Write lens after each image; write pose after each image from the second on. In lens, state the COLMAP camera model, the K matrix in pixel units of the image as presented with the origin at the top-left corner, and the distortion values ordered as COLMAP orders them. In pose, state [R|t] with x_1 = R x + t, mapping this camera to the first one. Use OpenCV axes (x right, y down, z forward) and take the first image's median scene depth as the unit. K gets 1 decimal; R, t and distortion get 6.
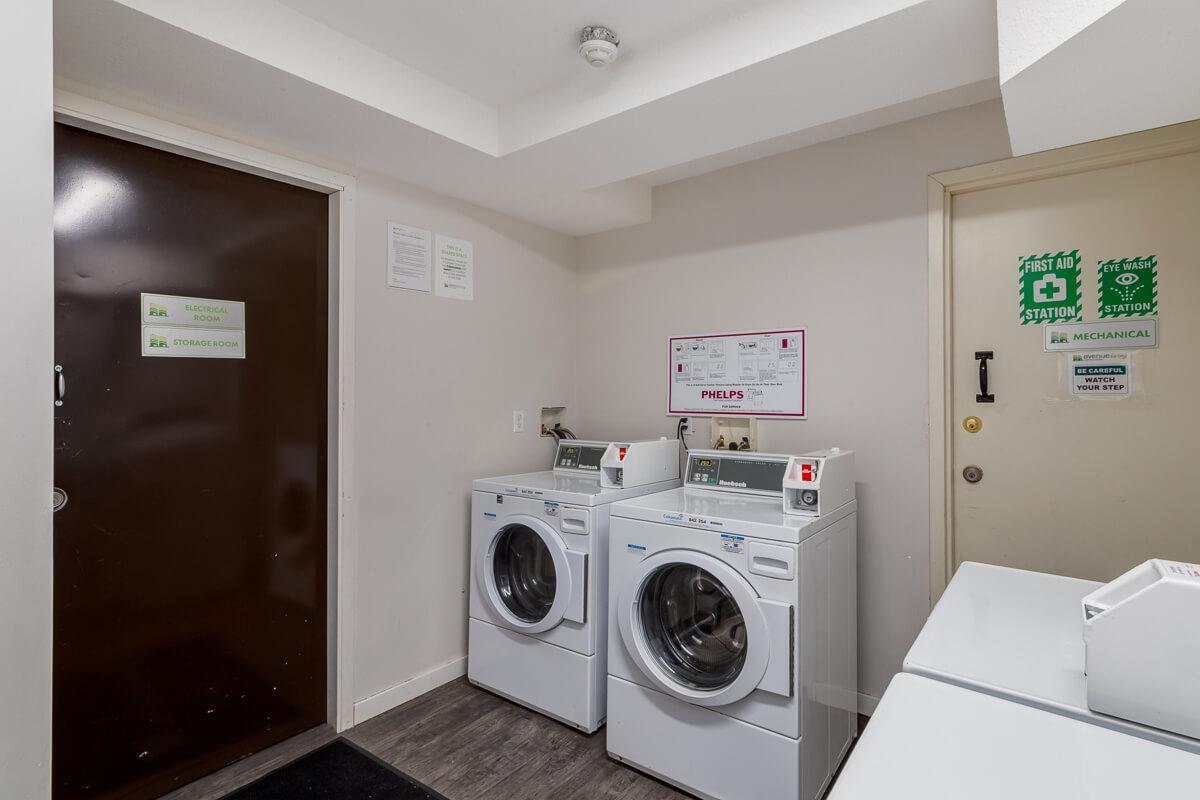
lens RADIAL K [[578.5, 0, 600.3], [0, 578.5, 394.9], [0, 0, 1]] dist [-0.000935, 0.000483]
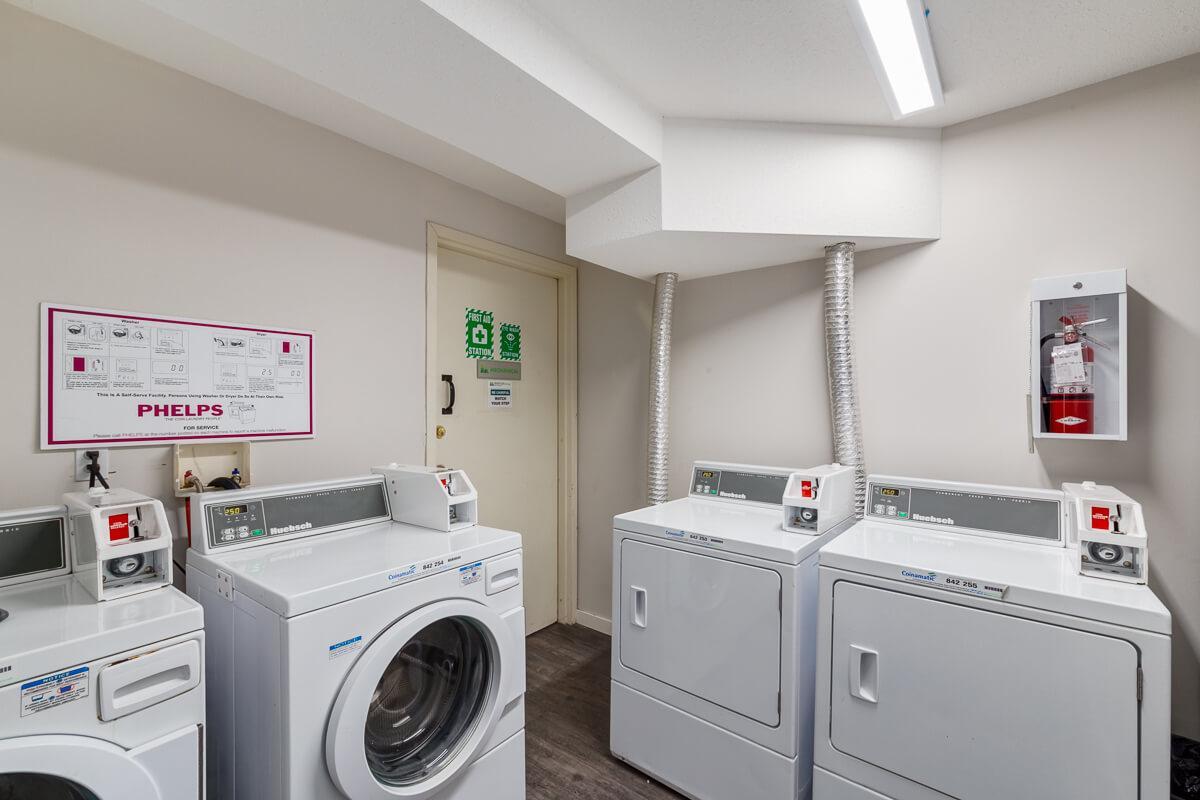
lens RADIAL K [[511.0, 0, 599.0], [0, 511.0, 404.9], [0, 0, 1]] dist [-0.002591, 0.002580]
pose [[0.025193, 0.001047, 0.999682, -0.402978], [0.003650, 0.999993, -0.001139, -0.004853], [-0.999676, 0.003677, 0.025189, 0.549445]]
